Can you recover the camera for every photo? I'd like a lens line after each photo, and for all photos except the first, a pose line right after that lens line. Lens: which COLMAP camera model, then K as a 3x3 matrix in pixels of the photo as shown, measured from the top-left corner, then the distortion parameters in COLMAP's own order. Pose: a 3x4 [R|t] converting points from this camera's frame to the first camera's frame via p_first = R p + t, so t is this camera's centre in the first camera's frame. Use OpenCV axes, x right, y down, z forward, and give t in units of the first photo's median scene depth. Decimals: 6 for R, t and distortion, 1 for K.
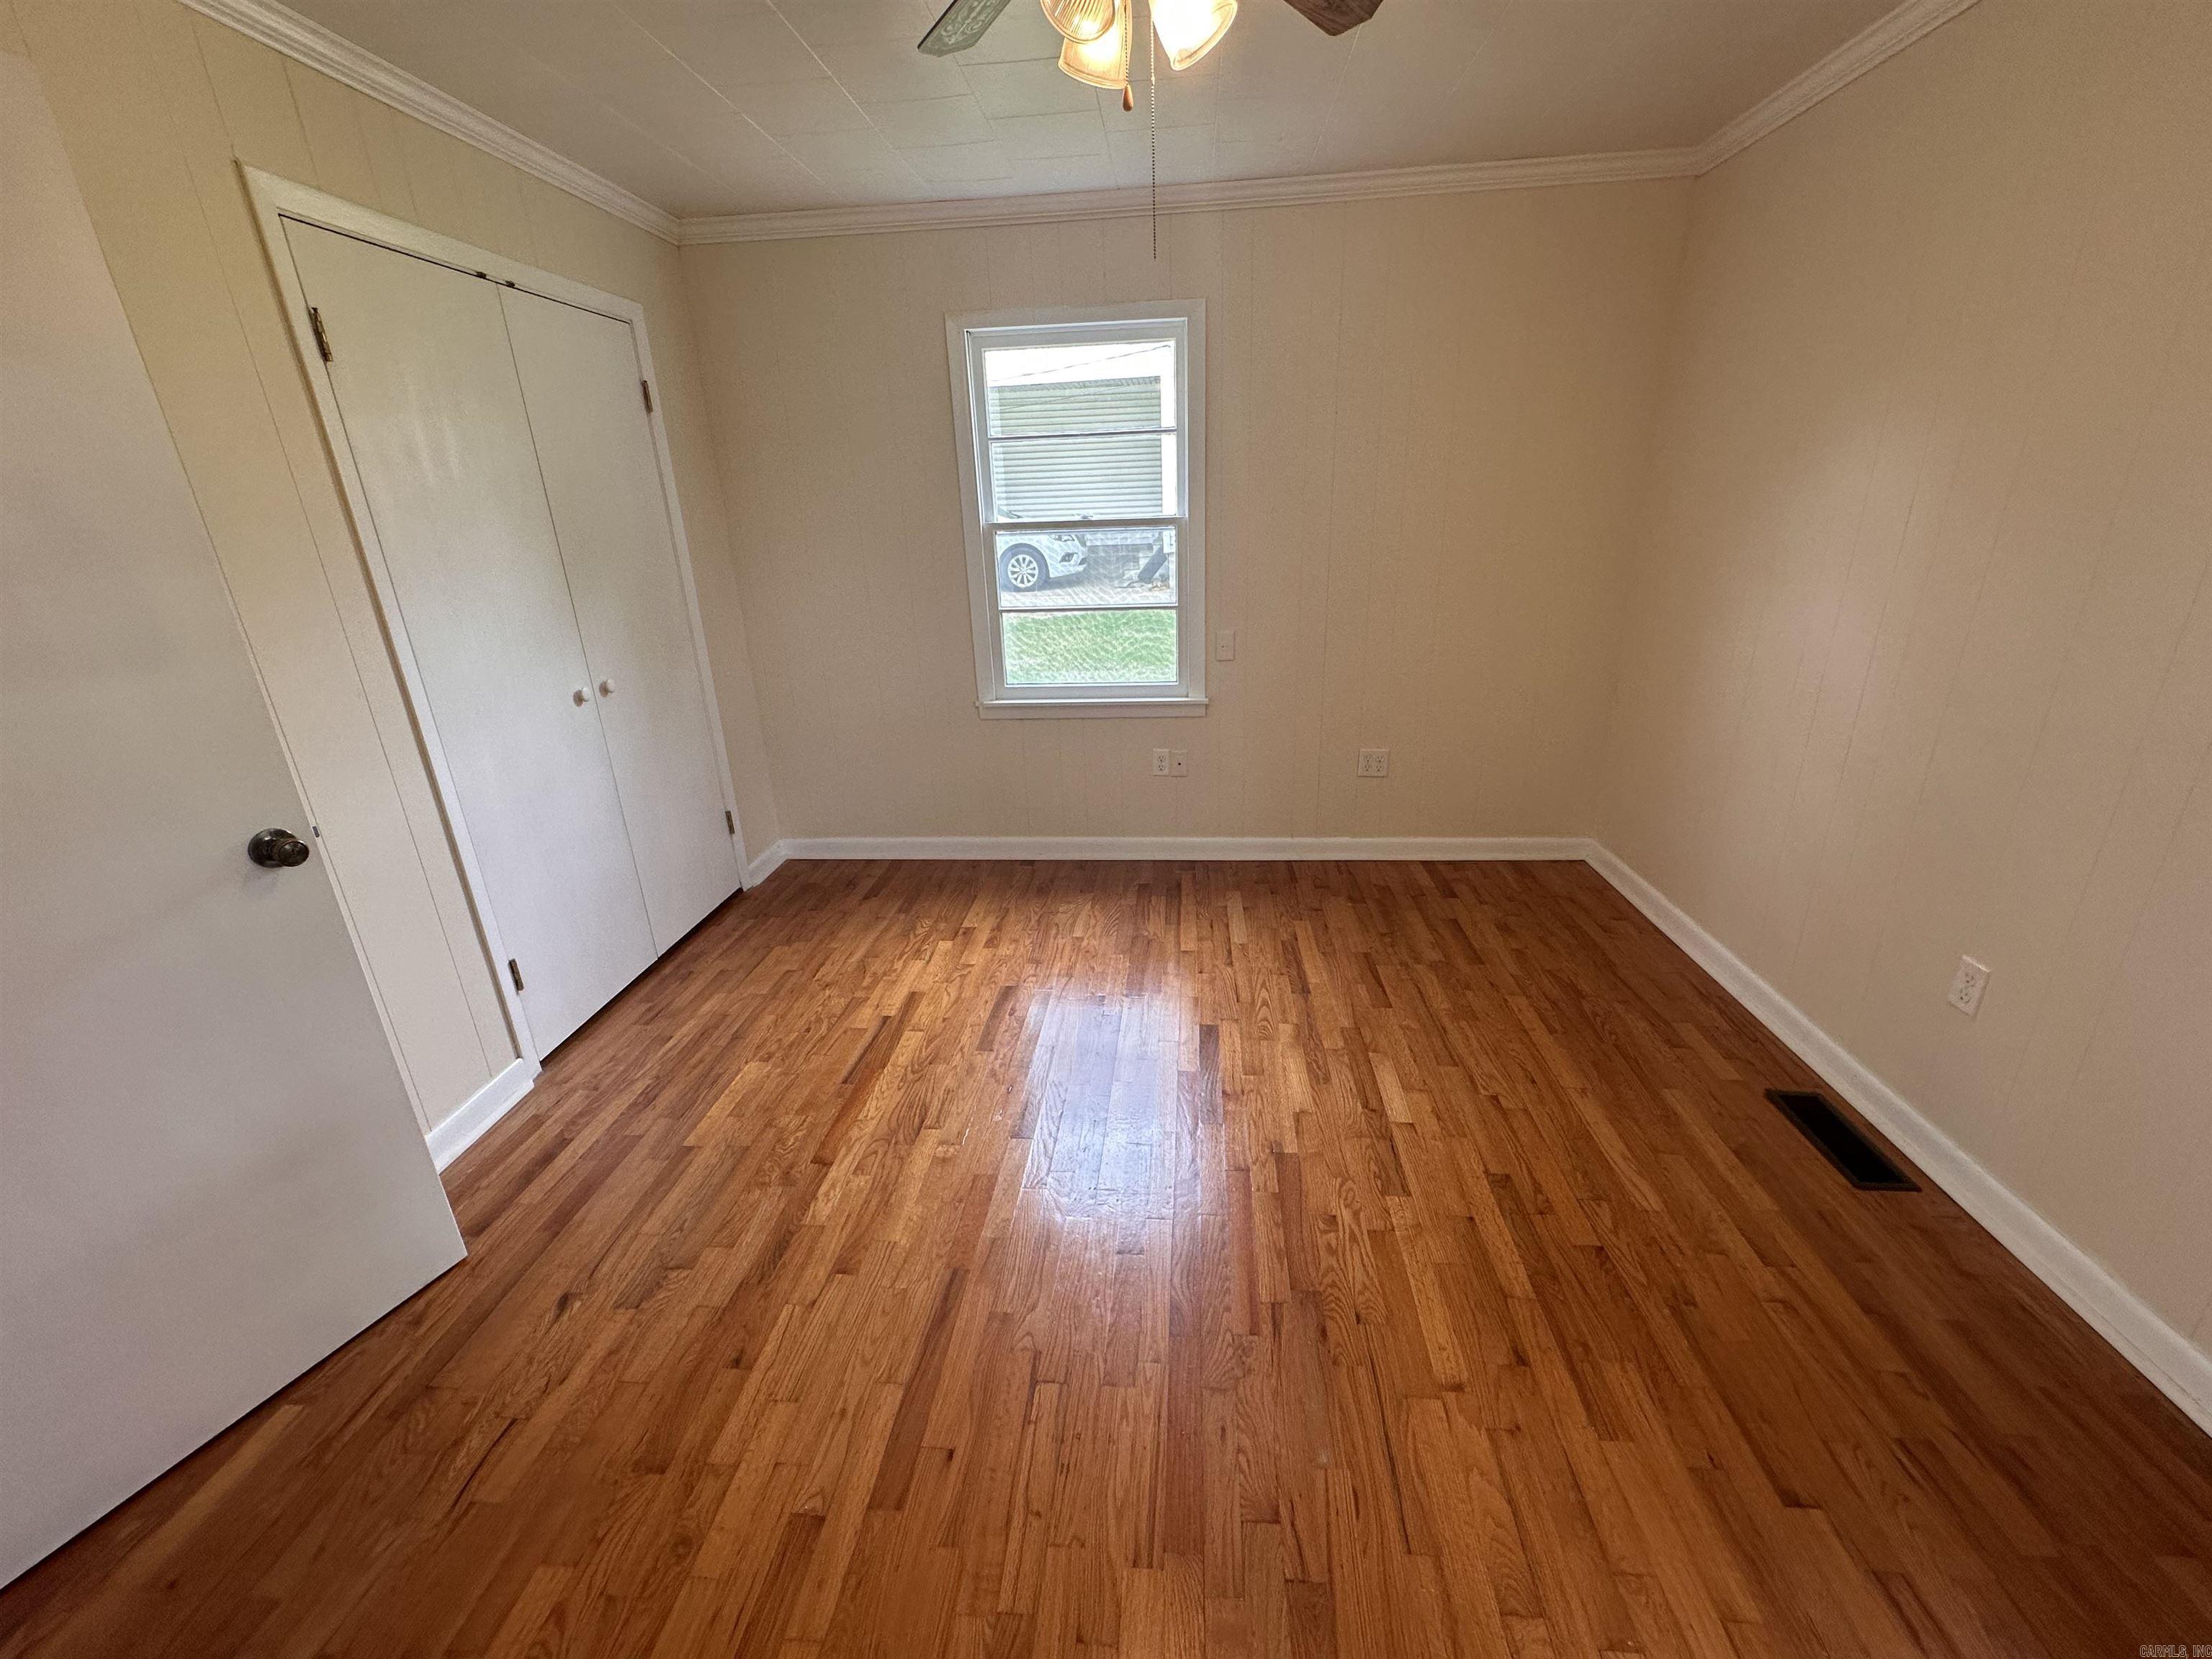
lens RADIAL K [[882.5, 0, 1106.0], [0, 882.5, 829.5], [0, 0, 1]] dist [-0.000453, -0.000008]
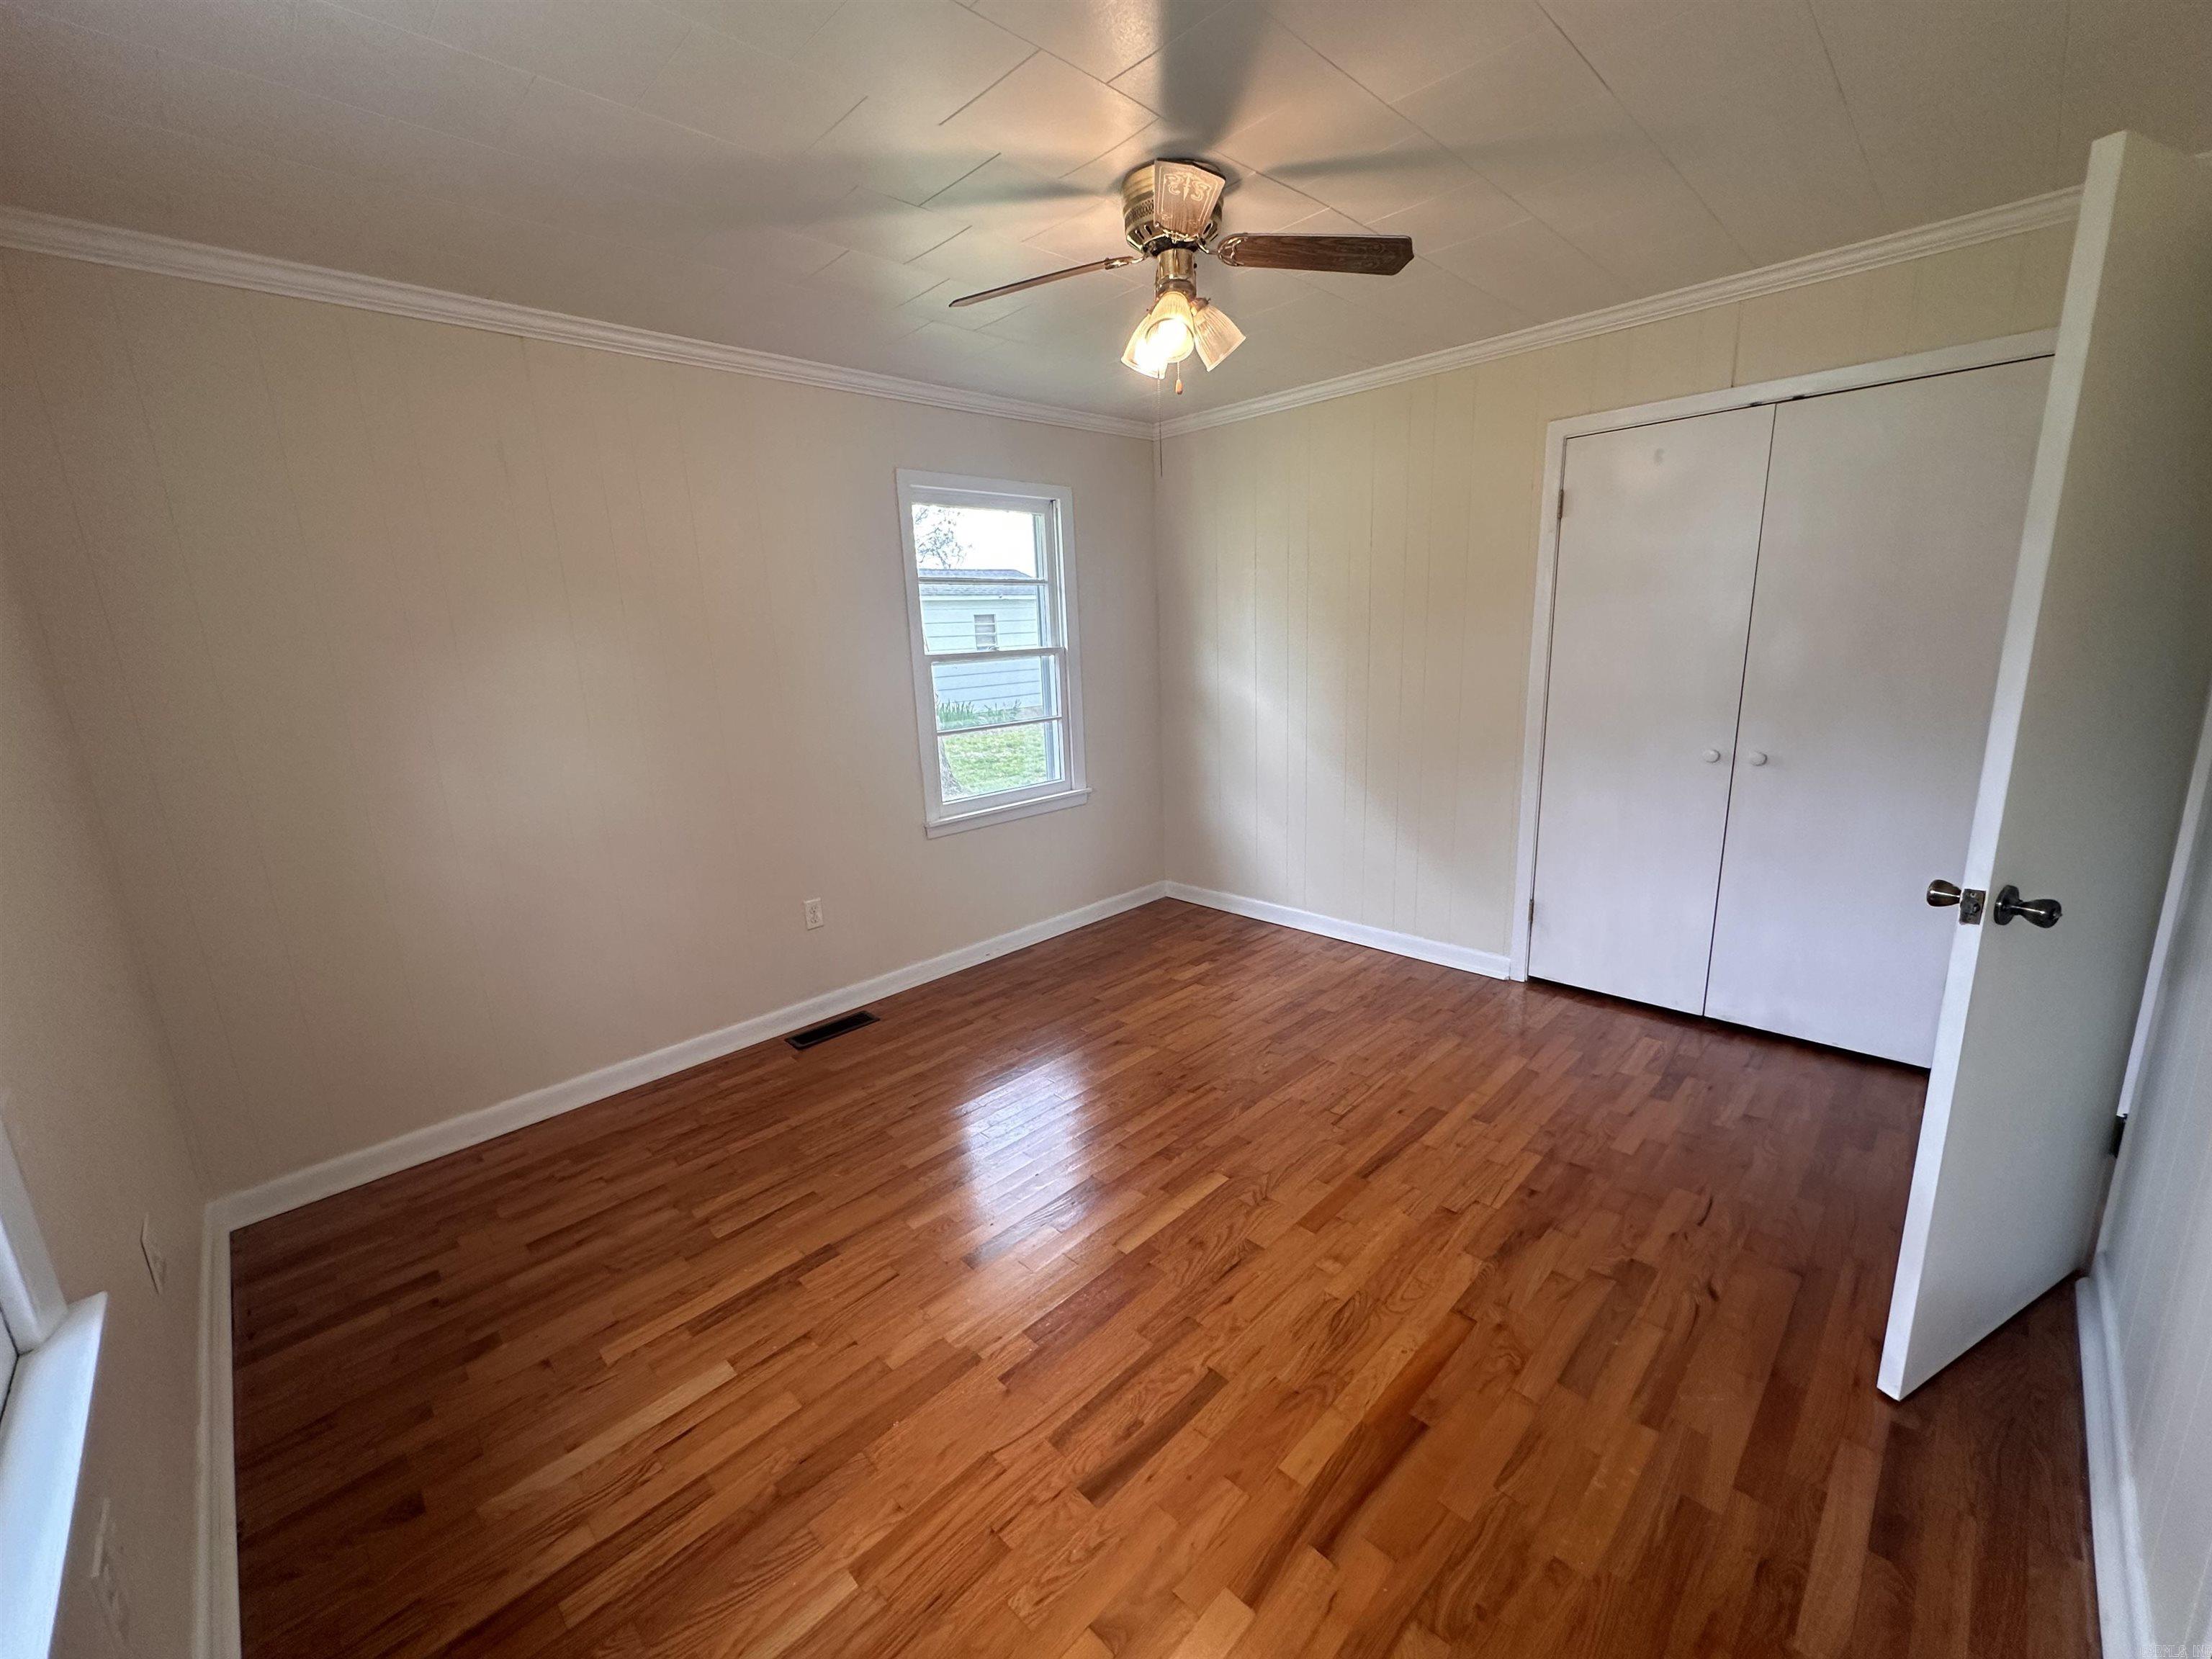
lens RADIAL K [[882.5, 0, 1106.0], [0, 882.5, 829.5], [0, 0, 1]] dist [-0.000453, -0.000008]
pose [[-0.762257, -0.077348, 0.642636, -0.645026], [0.289588, 0.847174, 0.445460, -0.604158], [-0.578880, 0.525655, -0.623366, 1.670763]]
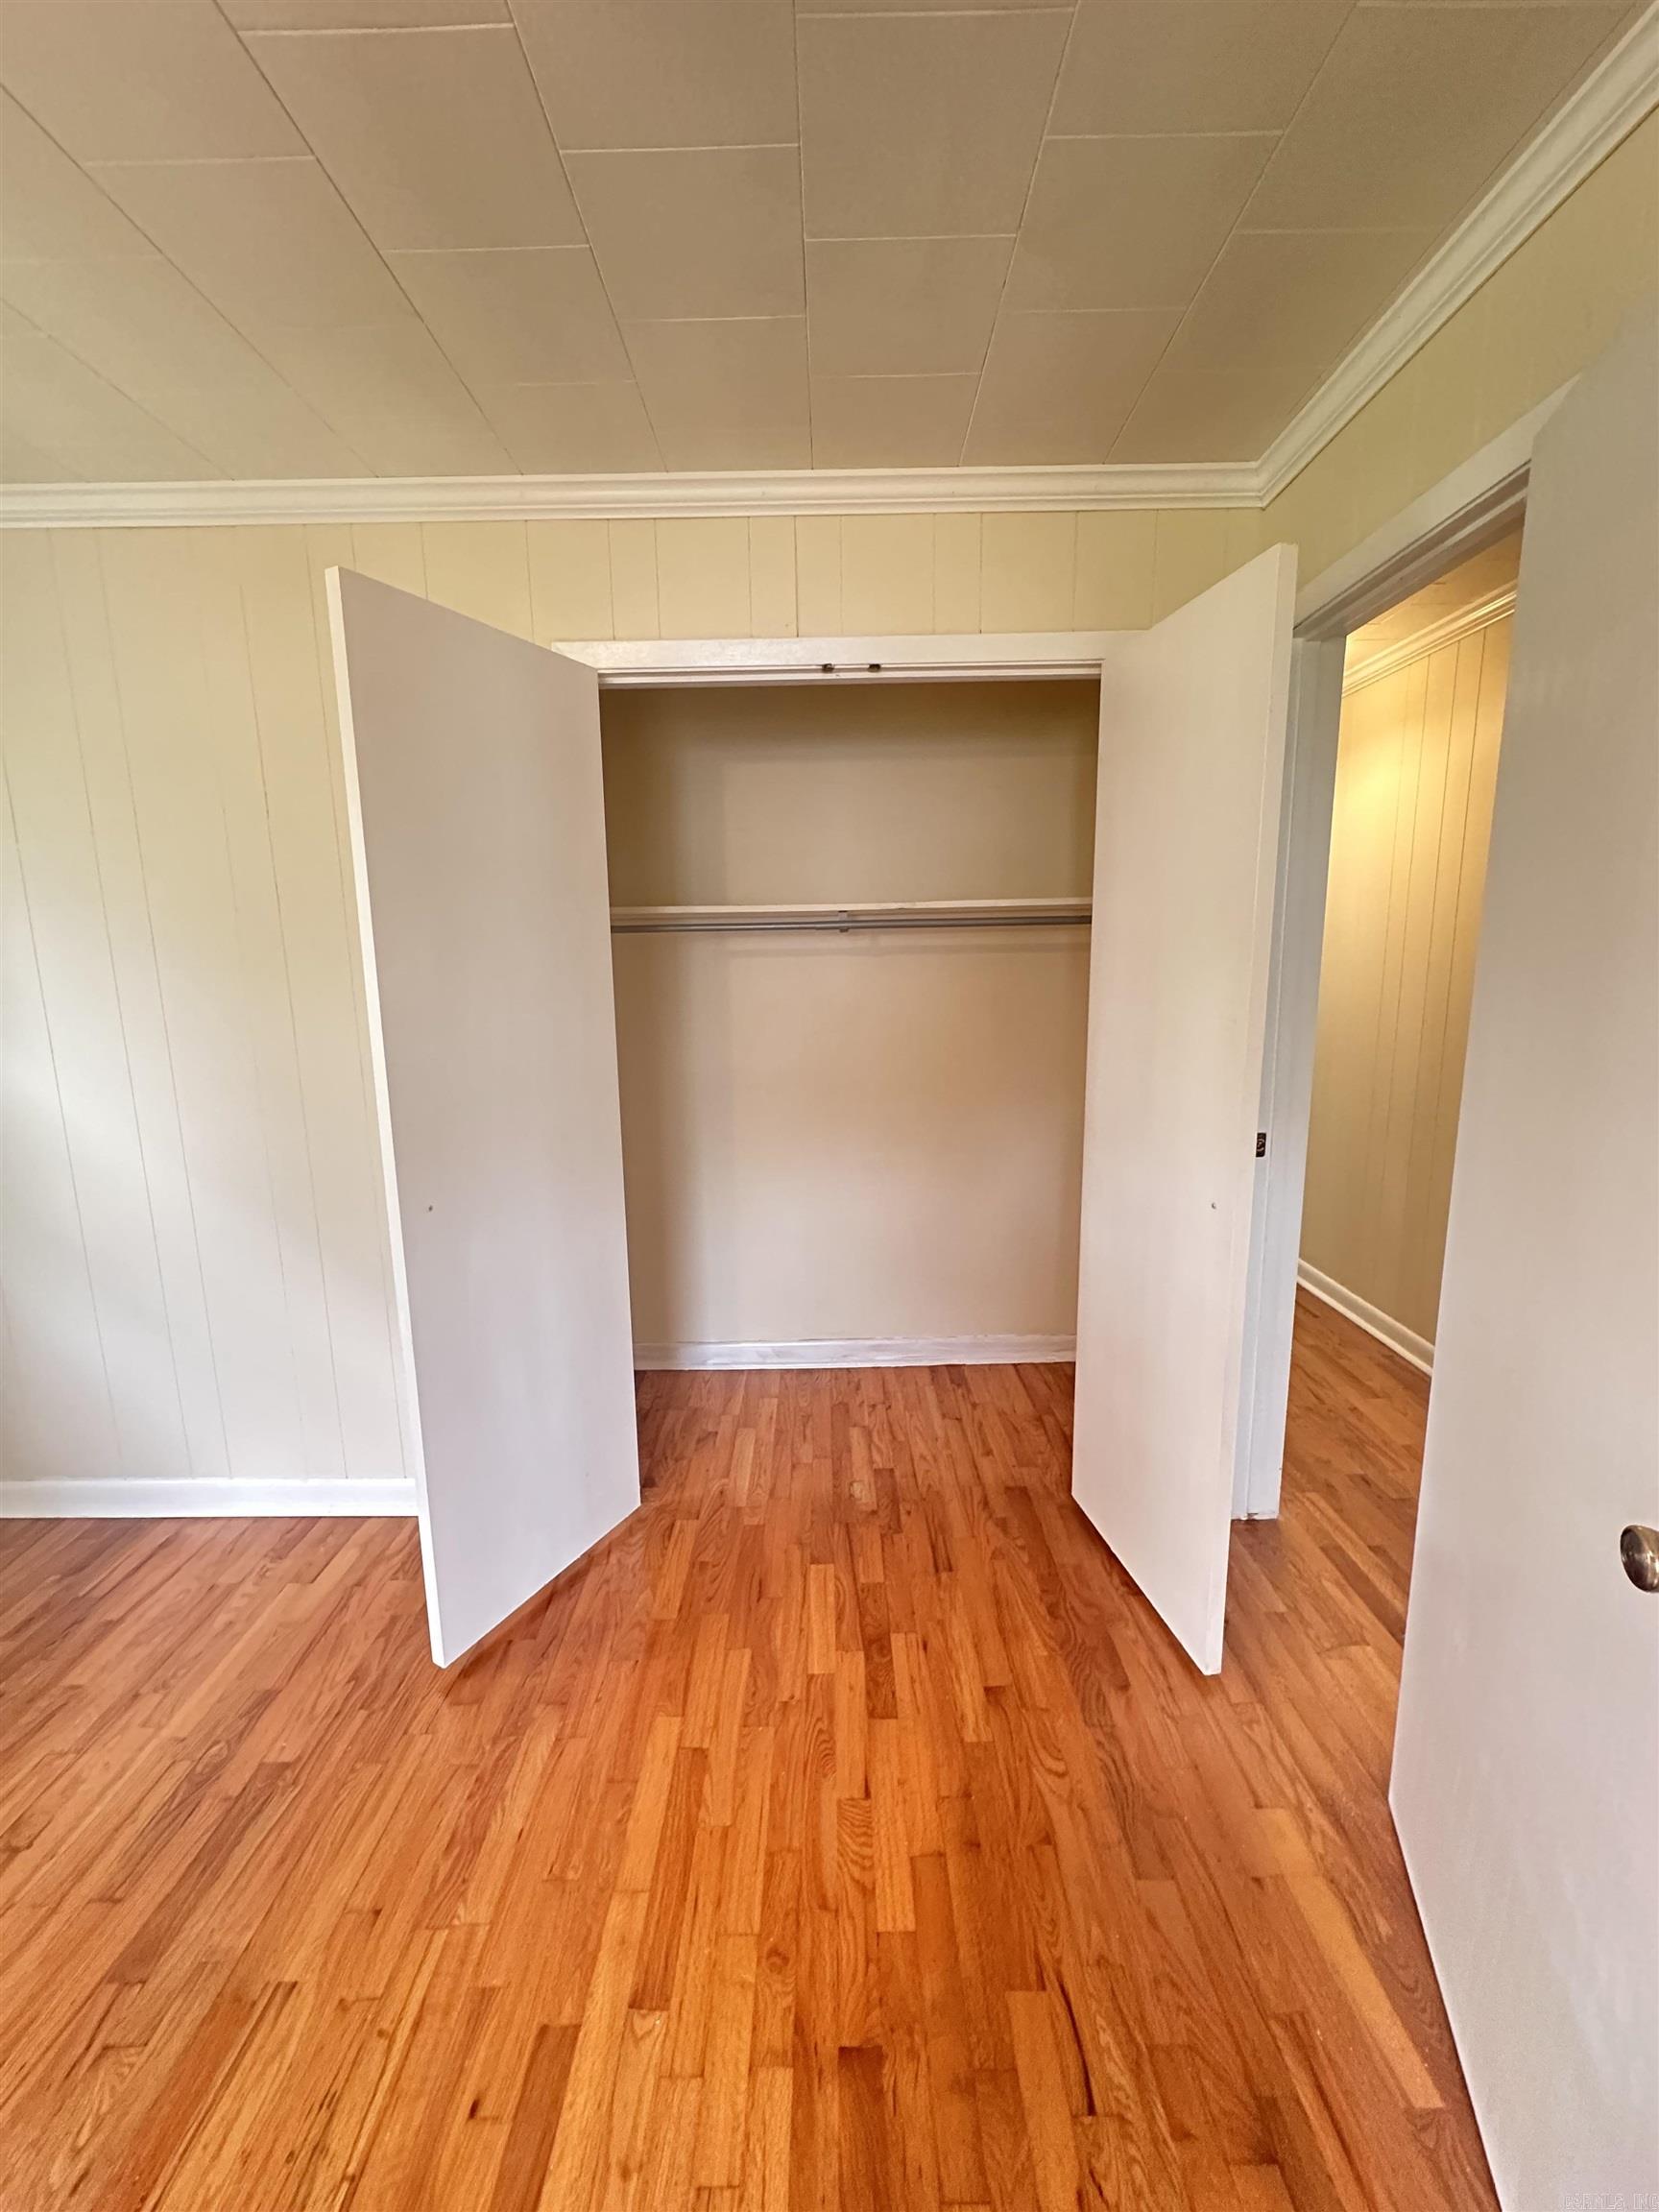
lens RADIAL K [[882.5, 0, 829.5], [0, 882.5, 1106.0], [0, 0, 1]] dist [-0.000453, -0.000008]
pose [[-0.994938, 0.067062, -0.074838, -0.377292], [0.019946, 0.861713, 0.507004, -0.331983], [0.098489, 0.502944, -0.858689, 0.971472]]
